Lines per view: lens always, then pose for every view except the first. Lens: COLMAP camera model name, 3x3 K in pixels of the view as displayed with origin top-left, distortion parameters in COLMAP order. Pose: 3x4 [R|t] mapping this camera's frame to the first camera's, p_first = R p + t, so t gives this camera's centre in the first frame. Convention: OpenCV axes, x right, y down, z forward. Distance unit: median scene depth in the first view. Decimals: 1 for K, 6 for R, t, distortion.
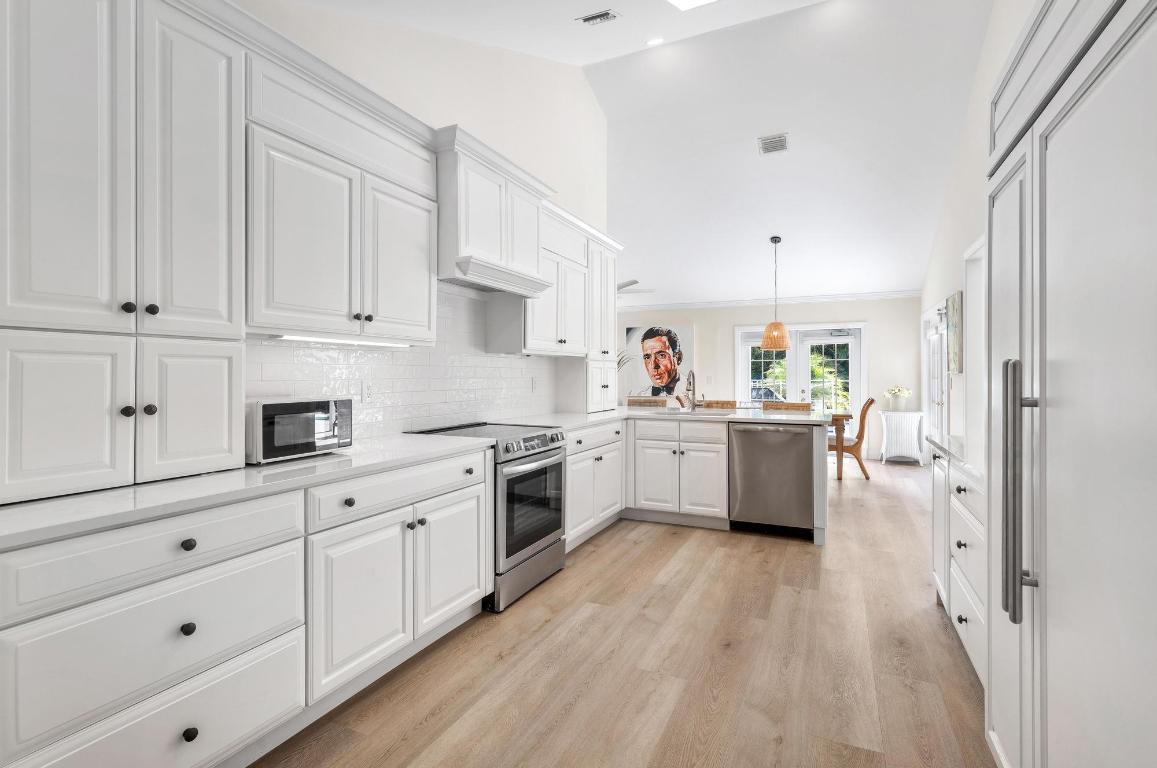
lens RADIAL K [[546.4, 0, 577.1], [0, 546.4, 378.7], [0, 0, 1]] dist [0.000575, 0.000214]
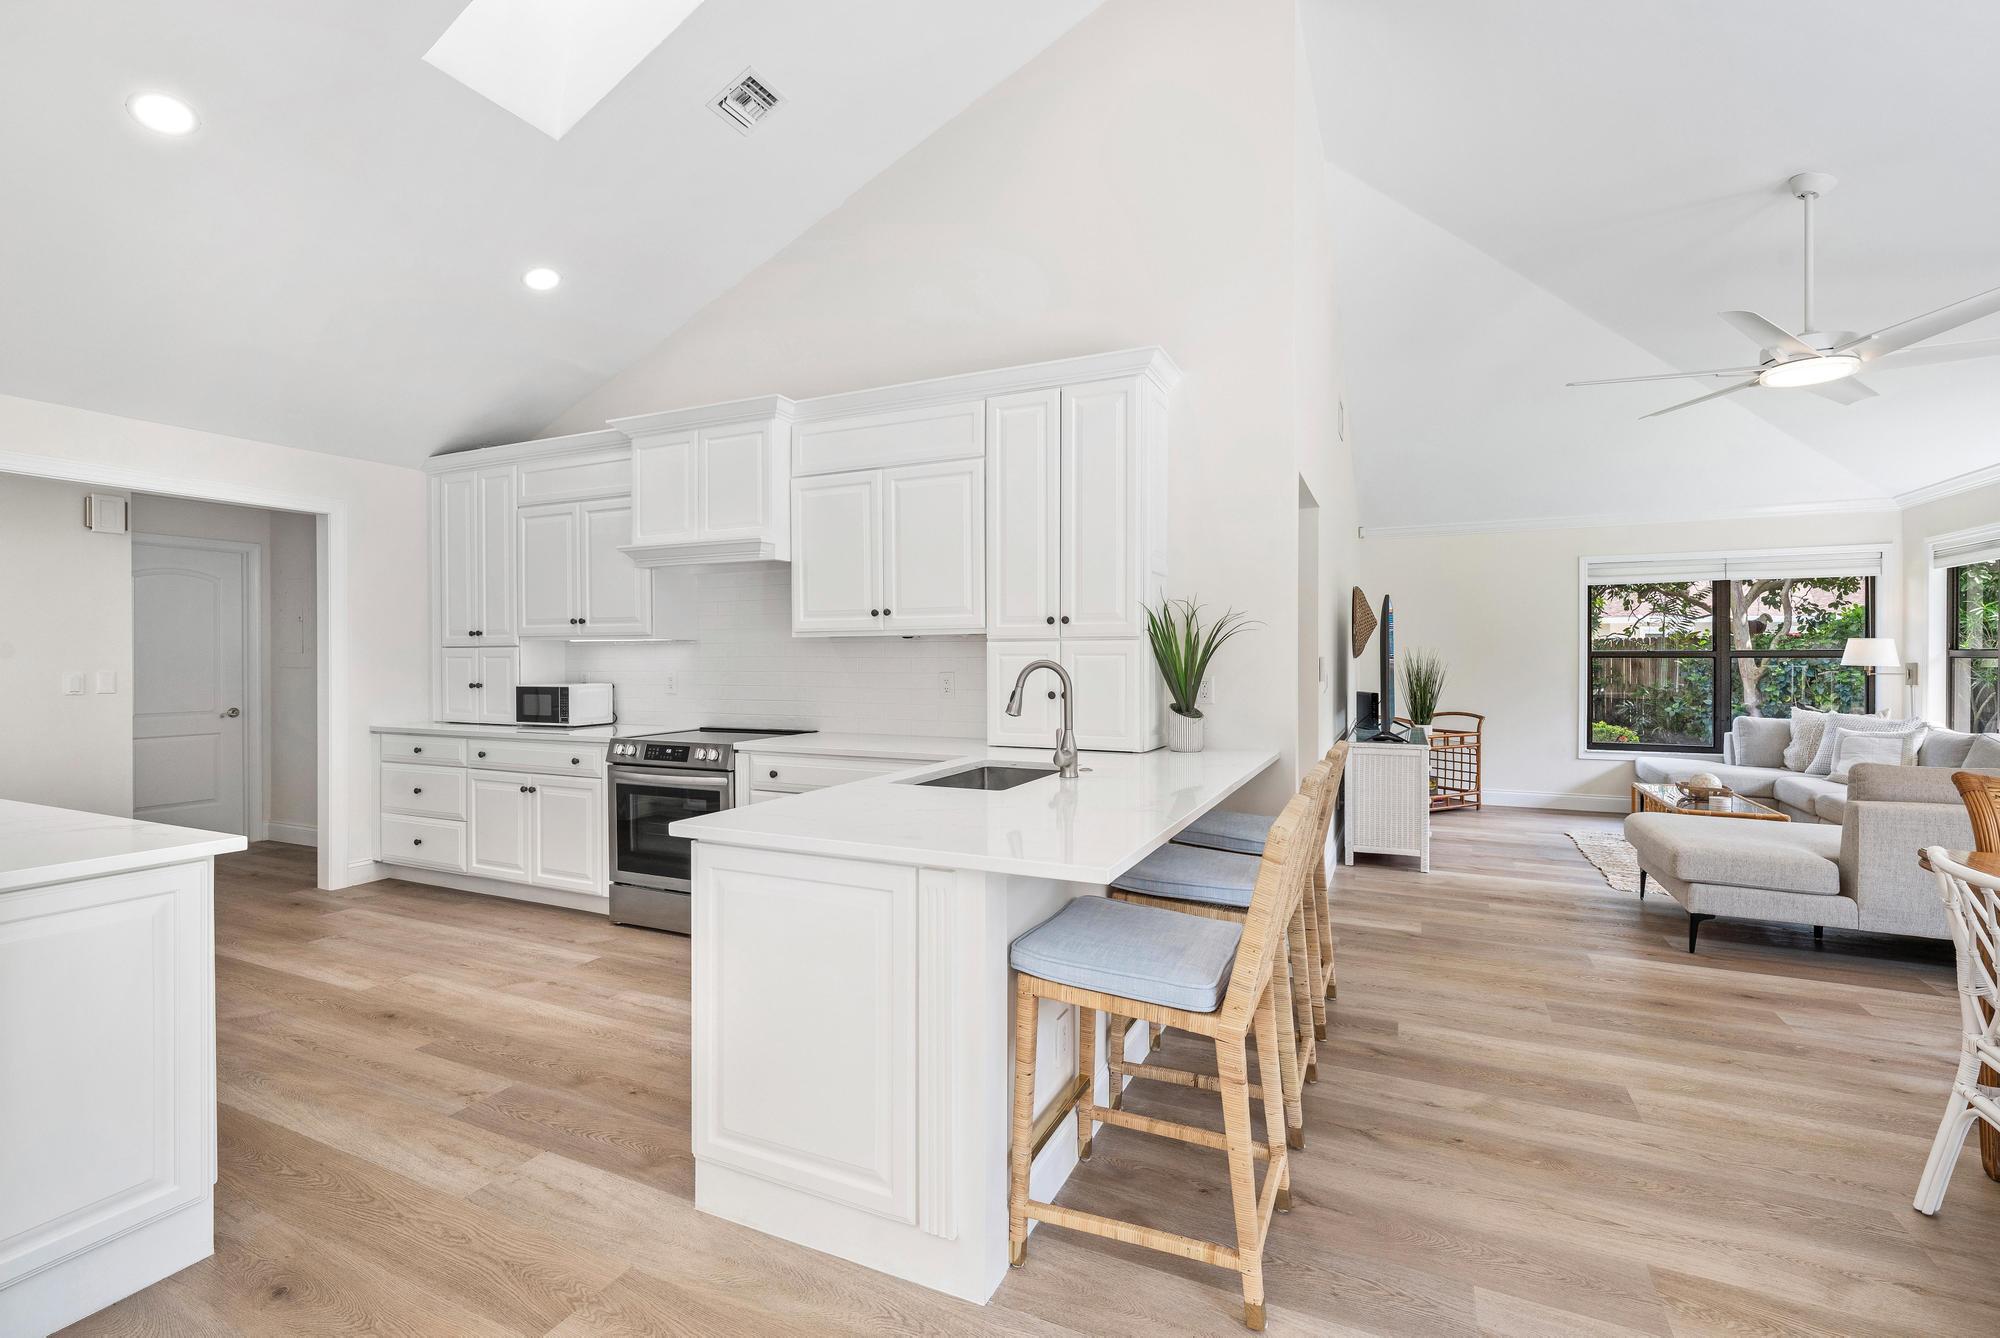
lens RADIAL K [[885.5, 0, 1000.0], [0, 885.5, 669.0], [0, 0, 1]] dist [-0.000615, -0.000210]
pose [[0.004409, 0.012402, -0.999913, 1.469278], [-0.004265, 0.999914, 0.012383, -0.030317], [0.999981, 0.004210, 0.004462, 1.774643]]
